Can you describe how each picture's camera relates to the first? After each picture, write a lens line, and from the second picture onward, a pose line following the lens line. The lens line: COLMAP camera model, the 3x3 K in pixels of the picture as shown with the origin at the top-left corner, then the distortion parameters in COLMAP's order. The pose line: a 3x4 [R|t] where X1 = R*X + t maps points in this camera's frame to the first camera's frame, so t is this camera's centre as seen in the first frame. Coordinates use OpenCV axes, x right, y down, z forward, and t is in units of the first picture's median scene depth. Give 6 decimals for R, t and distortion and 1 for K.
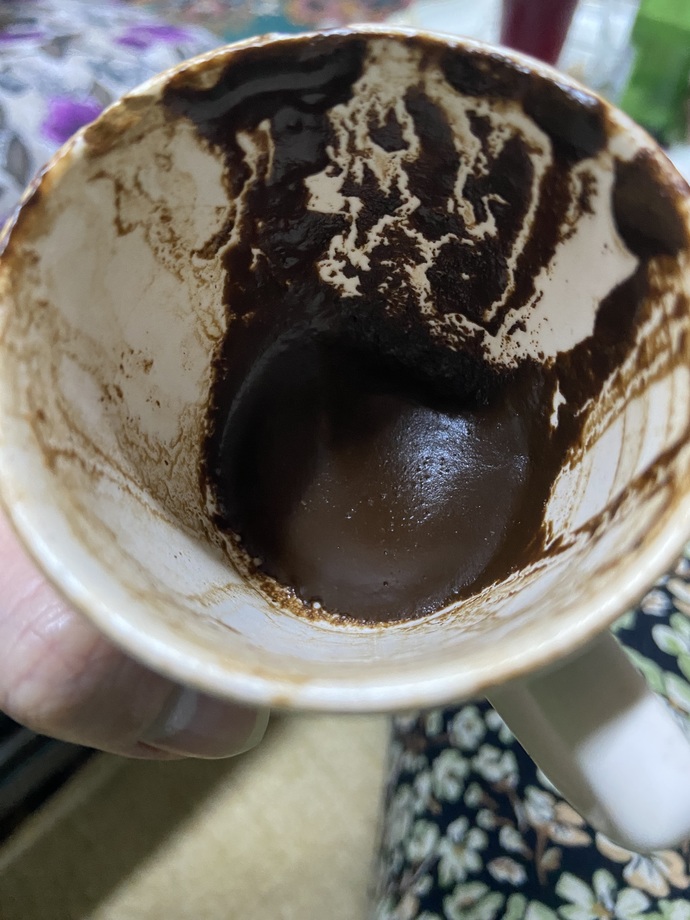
lens RADIAL K [[731.8, 0, 336.4], [0, 731.8, 444.5], [0, 0, 1]] dist [0.110015, -0.130255]
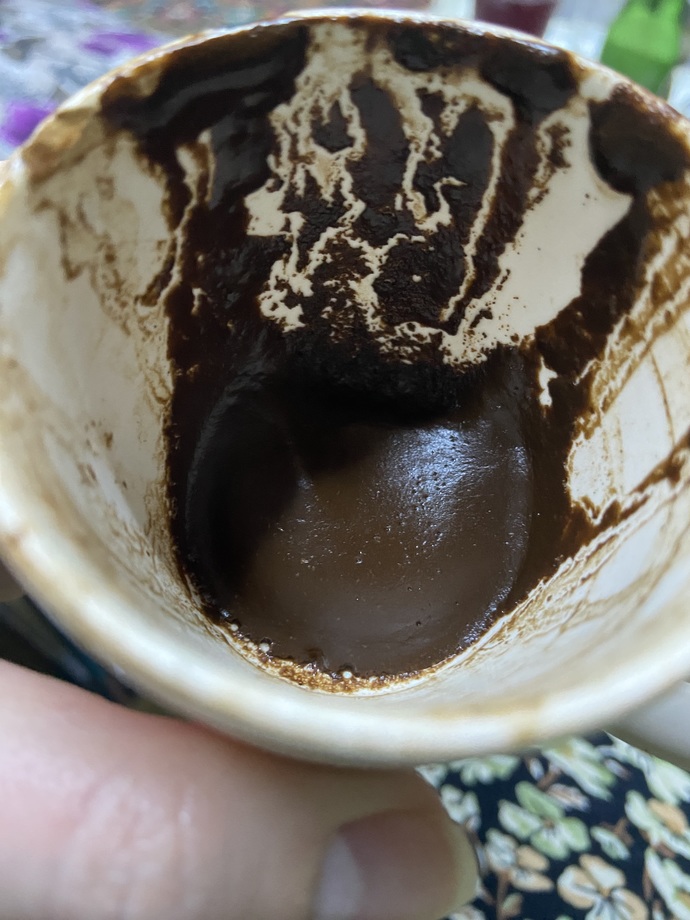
lens RADIAL K [[735.9, 0, 344.6], [0, 735.9, 435.4], [0, 0, 1]] dist [0.139132, -0.211738]
pose [[0.940081, -0.233148, 0.248774, -0.219726], [0.264363, 0.959223, -0.100015, 0.043633], [-0.215312, 0.159789, 0.963384, 0.137326]]
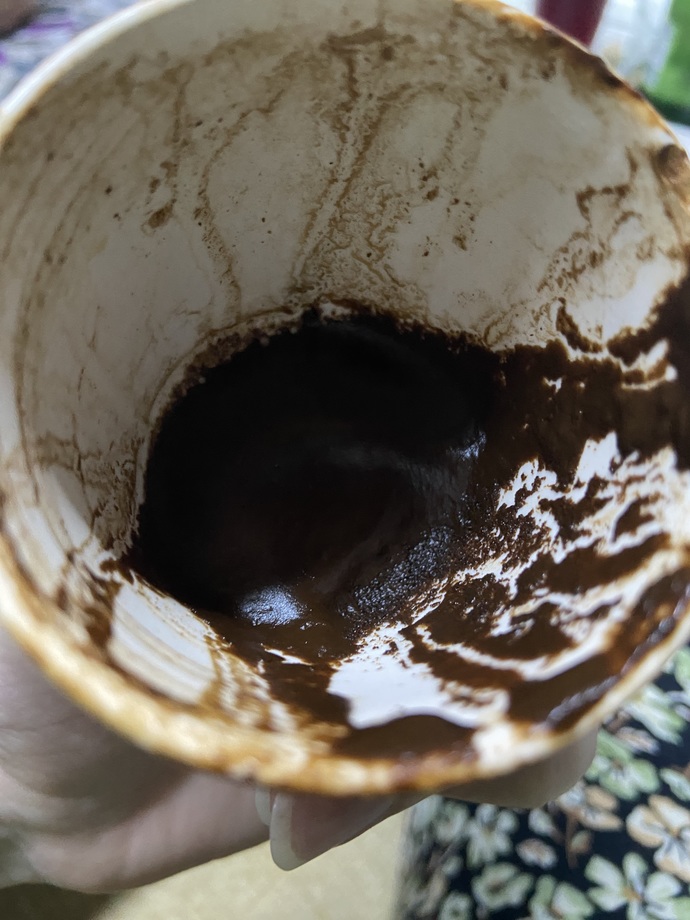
lens RADIAL K [[735.9, 0, 344.6], [0, 735.9, 435.4], [0, 0, 1]] dist [0.139132, -0.211738]
pose [[-0.312429, 0.925419, -0.214448, 0.237799], [-0.932684, -0.255999, 0.254096, -0.284114], [0.180247, 0.279399, 0.943105, 0.134945]]
